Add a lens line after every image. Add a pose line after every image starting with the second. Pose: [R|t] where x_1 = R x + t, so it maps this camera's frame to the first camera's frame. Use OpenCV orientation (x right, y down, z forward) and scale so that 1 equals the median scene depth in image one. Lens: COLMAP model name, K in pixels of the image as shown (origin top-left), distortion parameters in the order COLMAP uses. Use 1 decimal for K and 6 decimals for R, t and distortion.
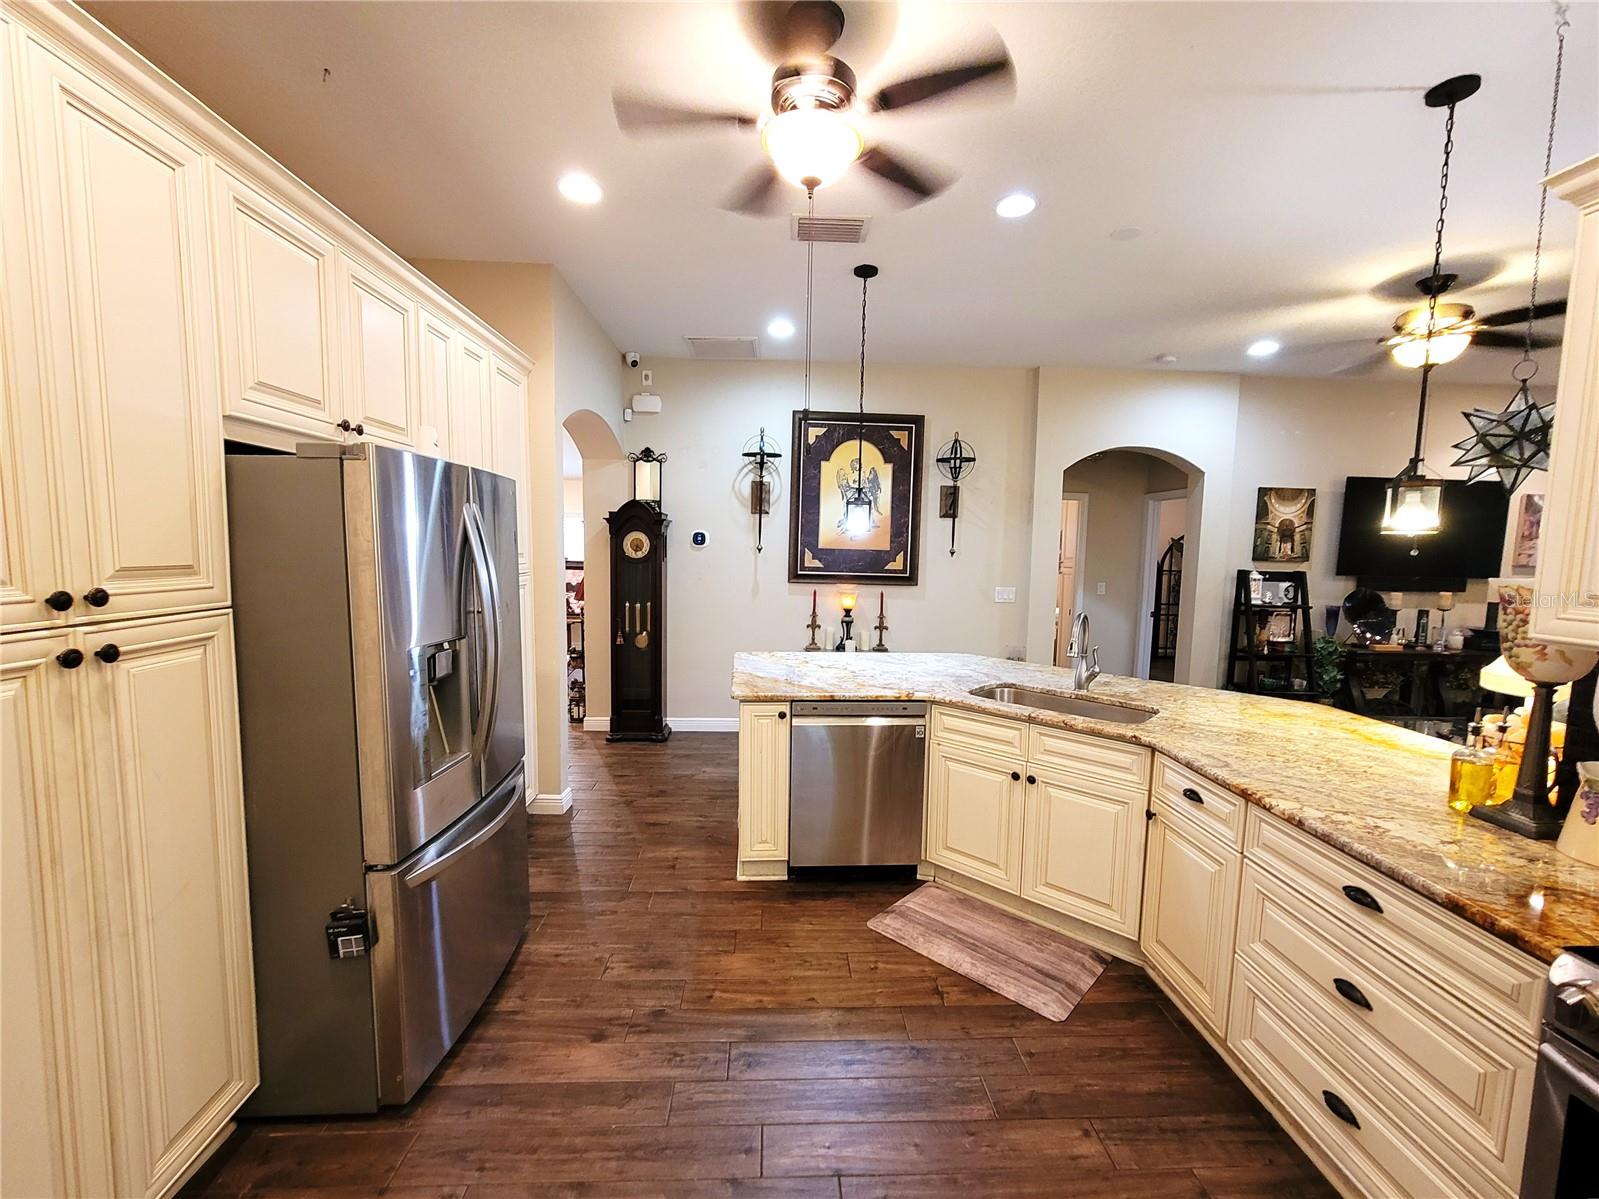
lens RADIAL K [[658.8, 0, 799.8], [0, 658.8, 607.7], [0, 0, 1]] dist [-0.006192, 0.000445]
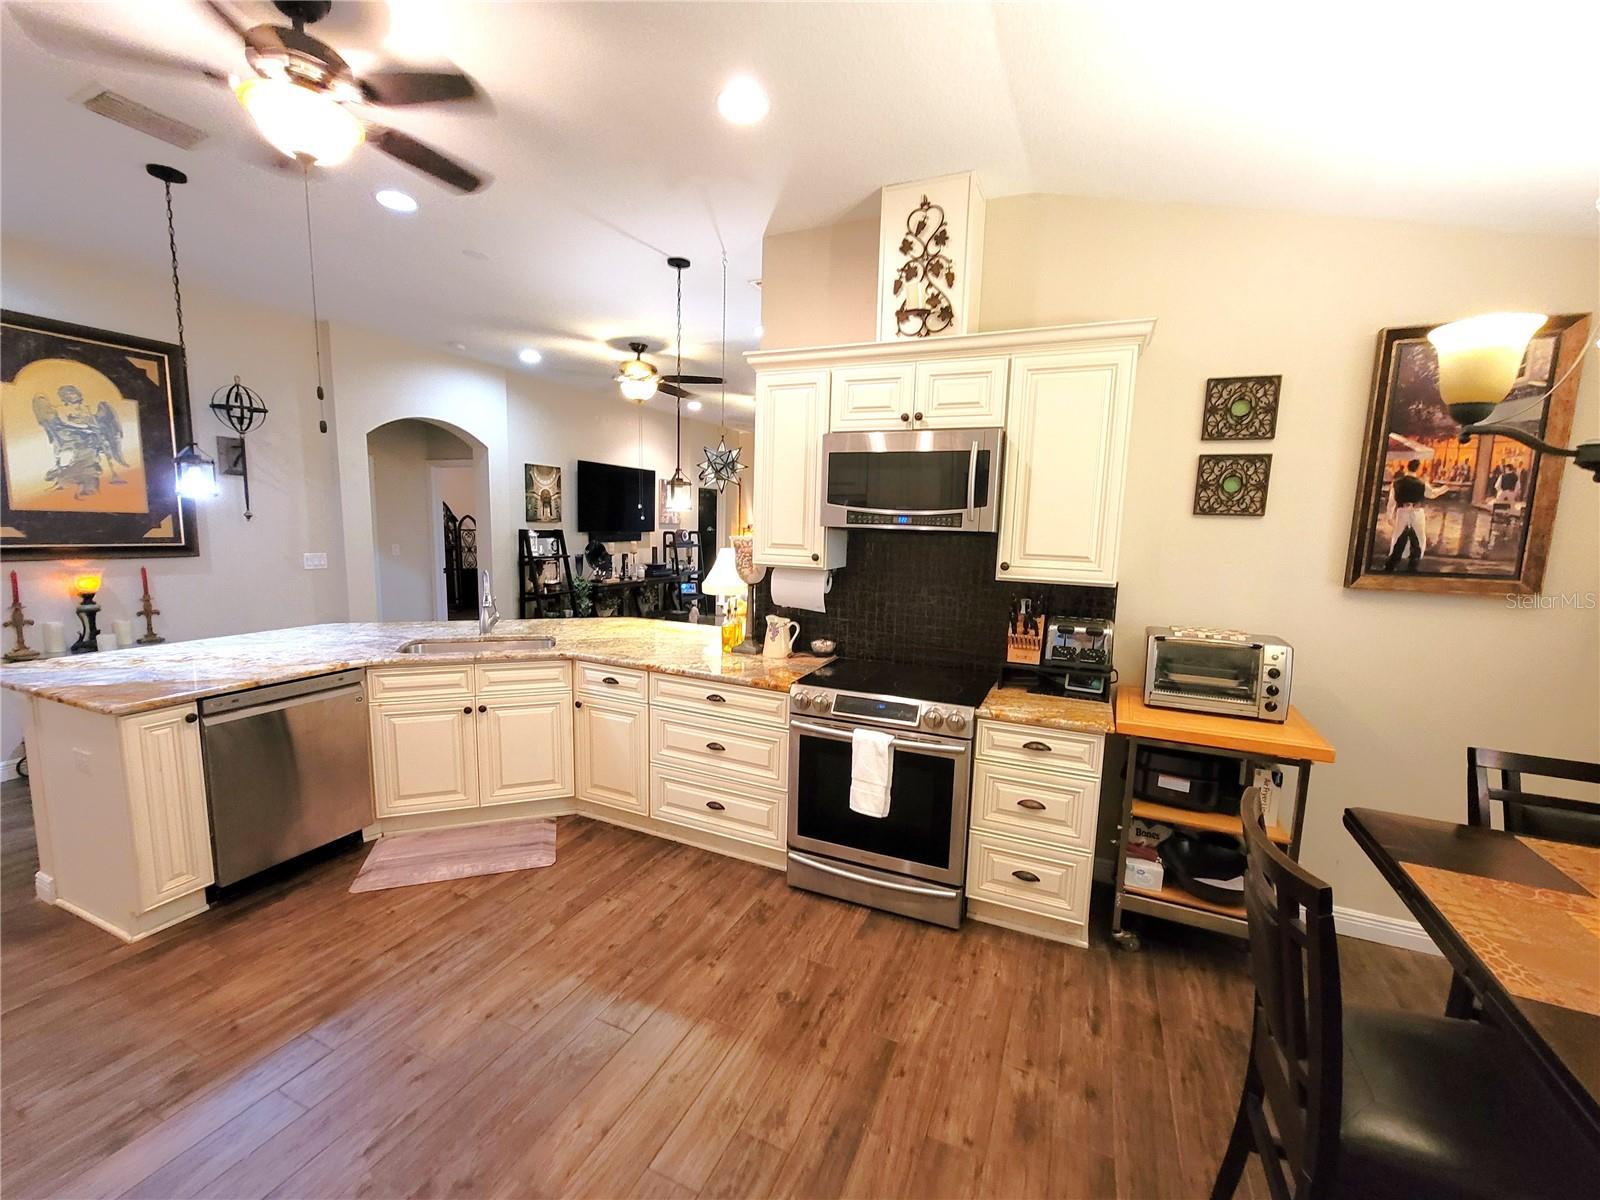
lens RADIAL K [[655.0, 0, 798.5], [0, 655.0, 608.1], [0, 0, 1]] dist [-0.012573, 0.006079]
pose [[0.453146, -0.125269, 0.882591, -0.368706], [0.064331, 0.992091, 0.107781, -0.015559], [-0.889112, 0.007937, 0.457621, -0.069634]]
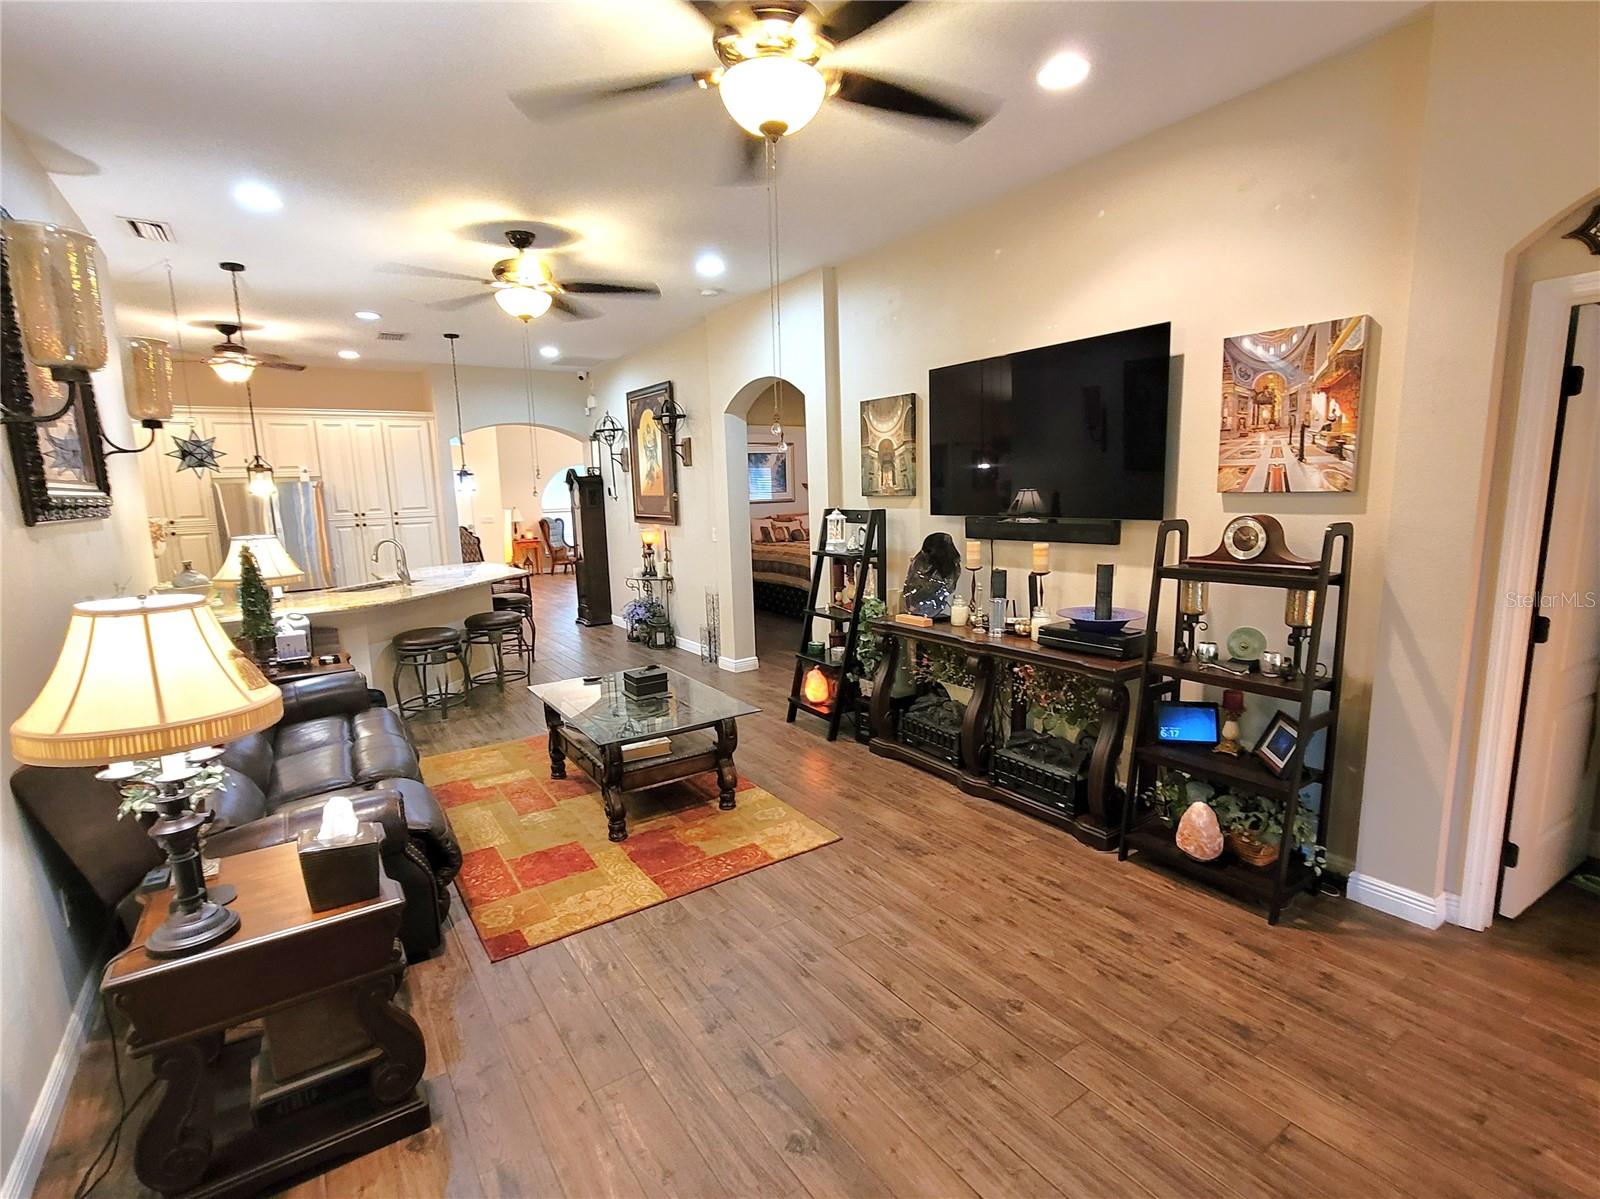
lens RADIAL K [[764.8, 0, 799.5], [0, 764.8, 610.0], [0, 0, 1]] dist [-0.017175, -0.000151]
pose [[0.526464, 0.100517, -0.844235, 2.590474], [-0.041753, 0.994845, 0.092412, -0.032717], [0.849172, -0.013402, 0.527947, 0.816951]]
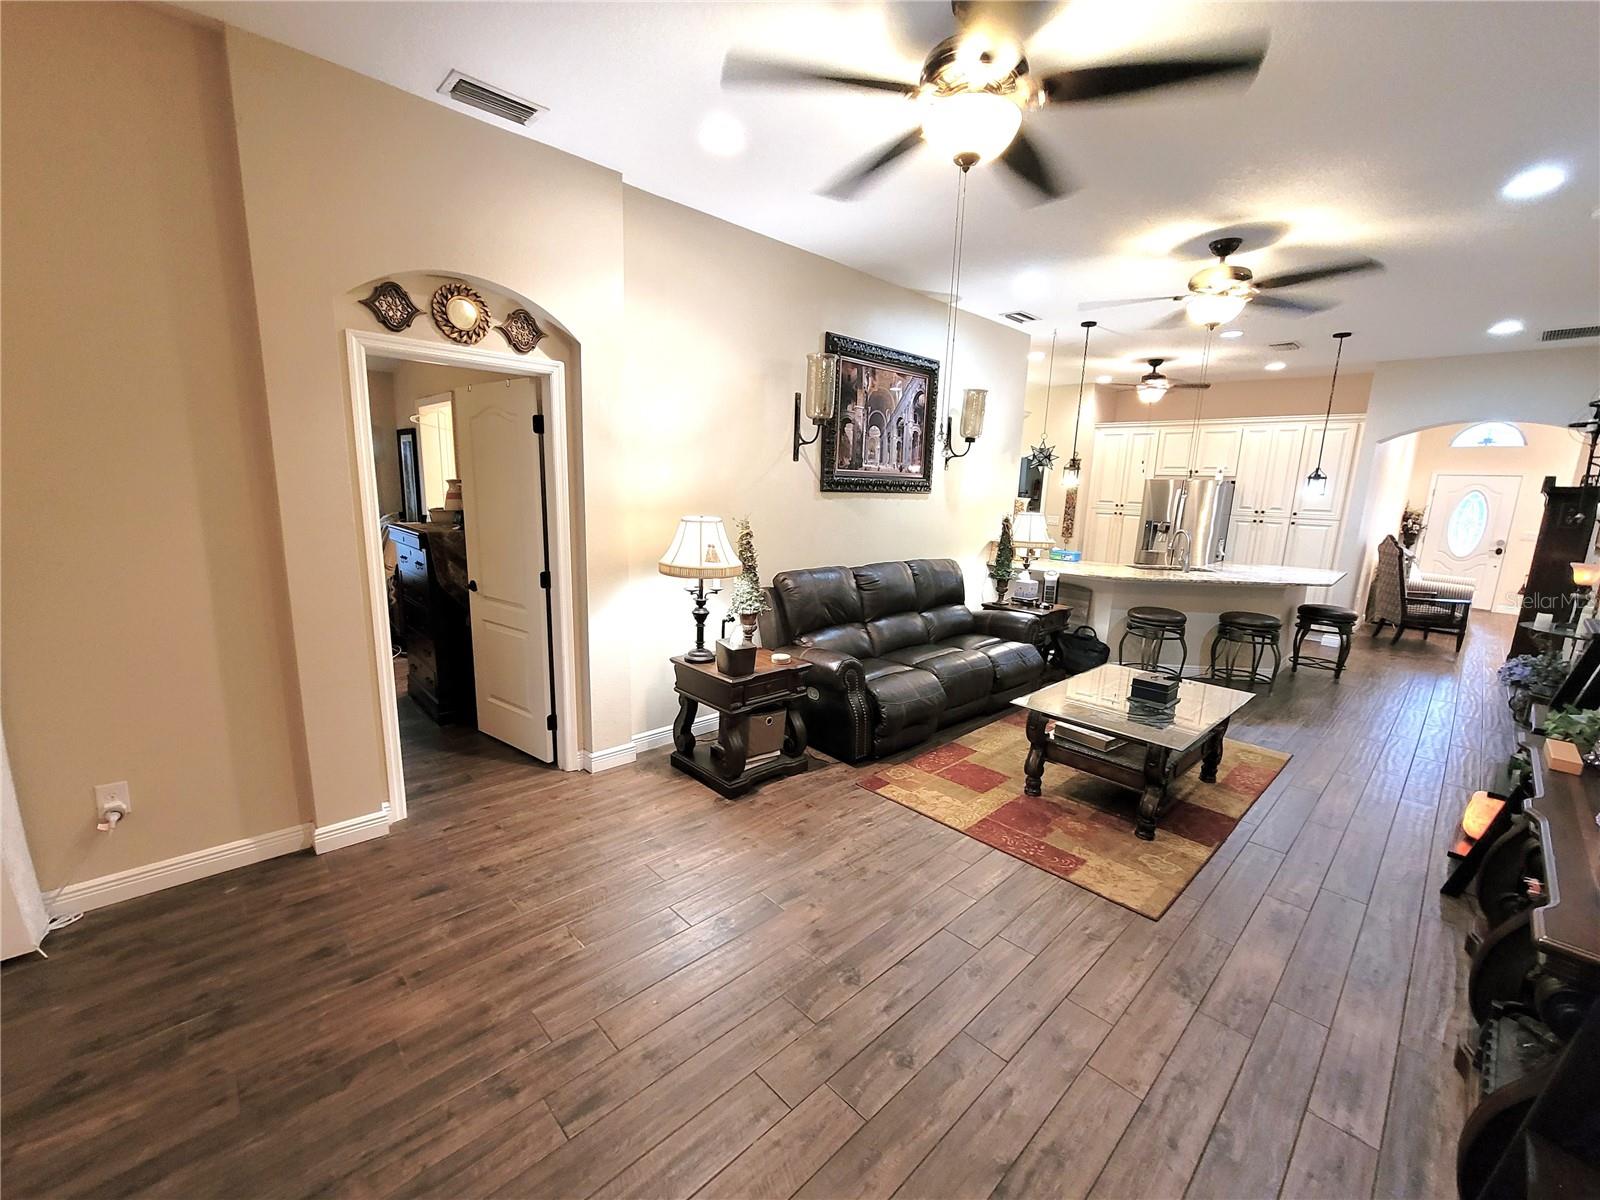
lens RADIAL K [[655.0, 0, 798.5], [0, 655.0, 608.1], [0, 0, 1]] dist [-0.012573, 0.006079]
pose [[-0.752324, 0.080381, -0.653871, 2.536098], [-0.109419, 0.963497, 0.244338, -0.116582], [0.649643, 0.255367, -0.716067, 1.649270]]
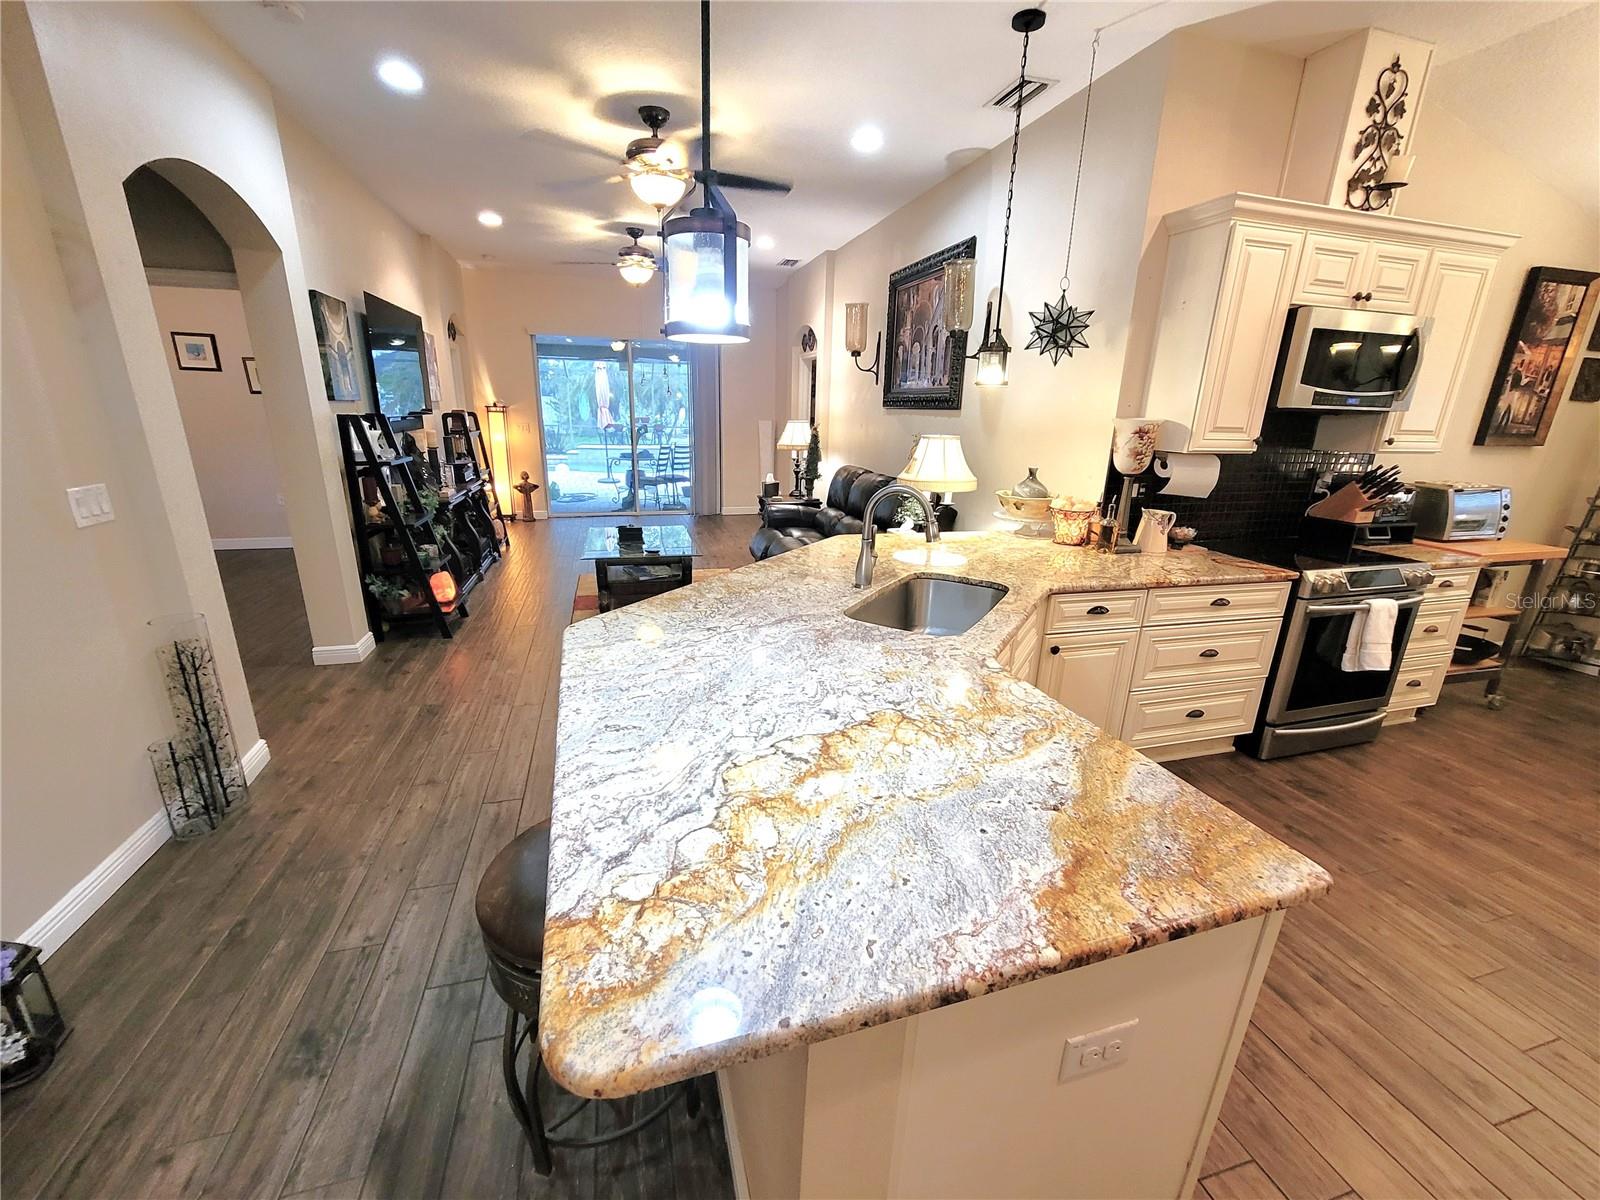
lens RADIAL K [[654.2, 0, 800.8], [0, 654.2, 610.0], [0, 0, 1]] dist [-0.006618, 0.000242]
pose [[-0.229367, -0.313140, 0.921593, -0.278308], [0.064605, 0.939850, 0.335422, -0.112494], [-0.971193, 0.136475, -0.195340, 1.214836]]
